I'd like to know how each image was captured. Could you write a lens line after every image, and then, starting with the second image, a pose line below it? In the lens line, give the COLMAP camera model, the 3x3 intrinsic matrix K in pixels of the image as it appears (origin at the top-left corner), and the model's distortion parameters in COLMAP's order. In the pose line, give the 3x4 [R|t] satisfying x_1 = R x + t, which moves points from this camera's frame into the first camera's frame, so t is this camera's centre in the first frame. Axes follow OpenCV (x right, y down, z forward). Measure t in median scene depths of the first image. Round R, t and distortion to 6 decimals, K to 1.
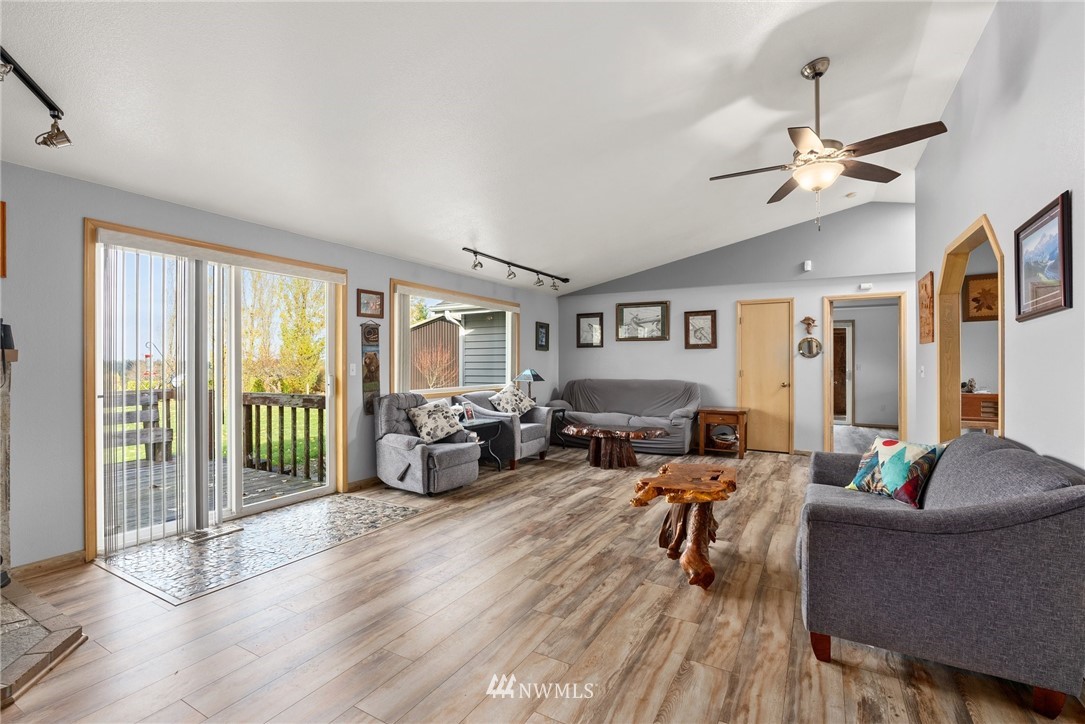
lens RADIAL K [[498.1, 0, 543.4], [0, 498.1, 362.1], [0, 0, 1]] dist [-0.000724, 0.000415]
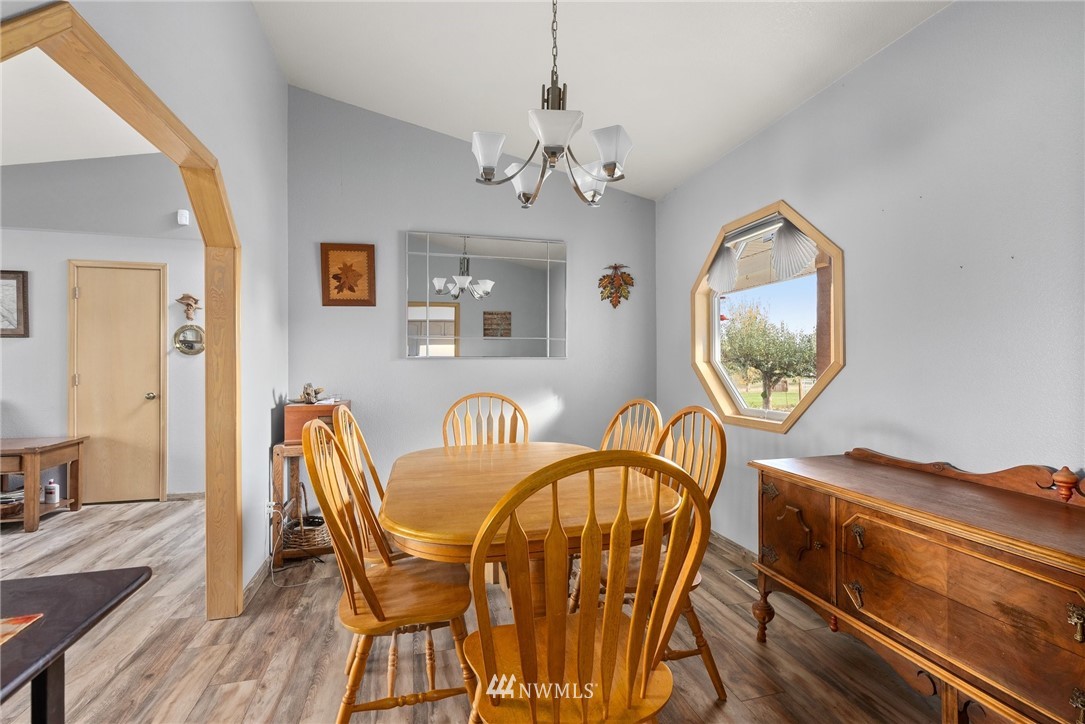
lens RADIAL K [[498.1, 0, 540.3], [0, 498.1, 361.9], [0, 0, 1]] dist [-0.000724, 0.000415]
pose [[0.705409, -0.003754, 0.708791, 0.386664], [0.001871, 0.999992, 0.003435, -0.000450], [-0.708798, -0.001097, 0.705410, 0.181504]]
